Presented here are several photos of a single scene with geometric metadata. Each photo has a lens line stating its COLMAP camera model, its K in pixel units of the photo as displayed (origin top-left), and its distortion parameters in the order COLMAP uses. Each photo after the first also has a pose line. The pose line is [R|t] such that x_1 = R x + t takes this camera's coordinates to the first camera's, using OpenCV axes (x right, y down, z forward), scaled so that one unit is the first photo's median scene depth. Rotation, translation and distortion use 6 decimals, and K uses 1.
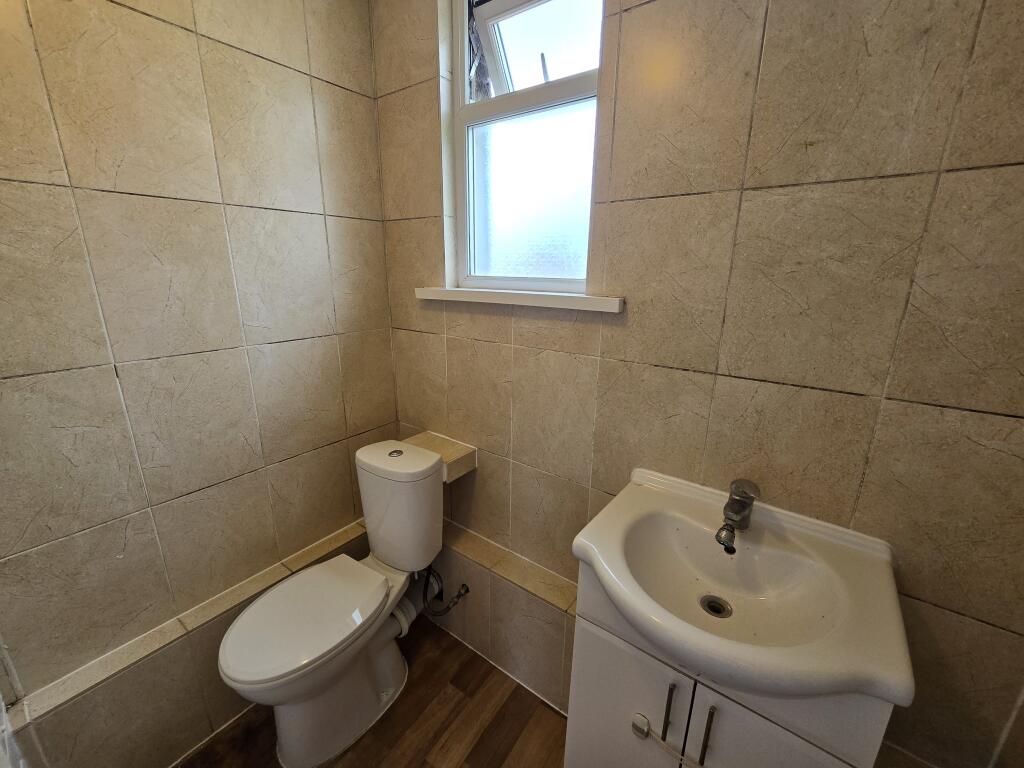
lens RADIAL K [[418.4, 0, 509.6], [0, 418.4, 383.3], [0, 0, 1]] dist [-0.002894, -0.000291]
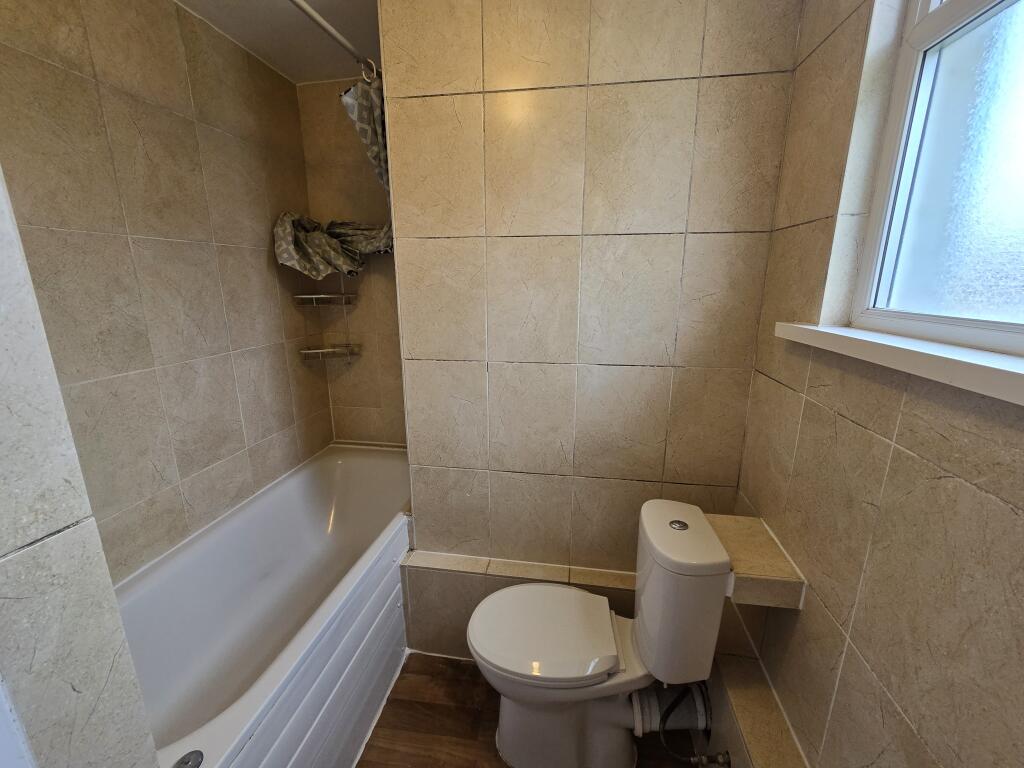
lens RADIAL K [[418.4, 0, 511.8], [0, 418.4, 383.8], [0, 0, 1]] dist [-0.002894, -0.000291]
pose [[0.456282, 0.204172, -0.866095, 0.217086], [-0.231461, 0.967049, 0.106032, -0.102706], [0.859205, 0.152086, 0.488505, 0.297962]]
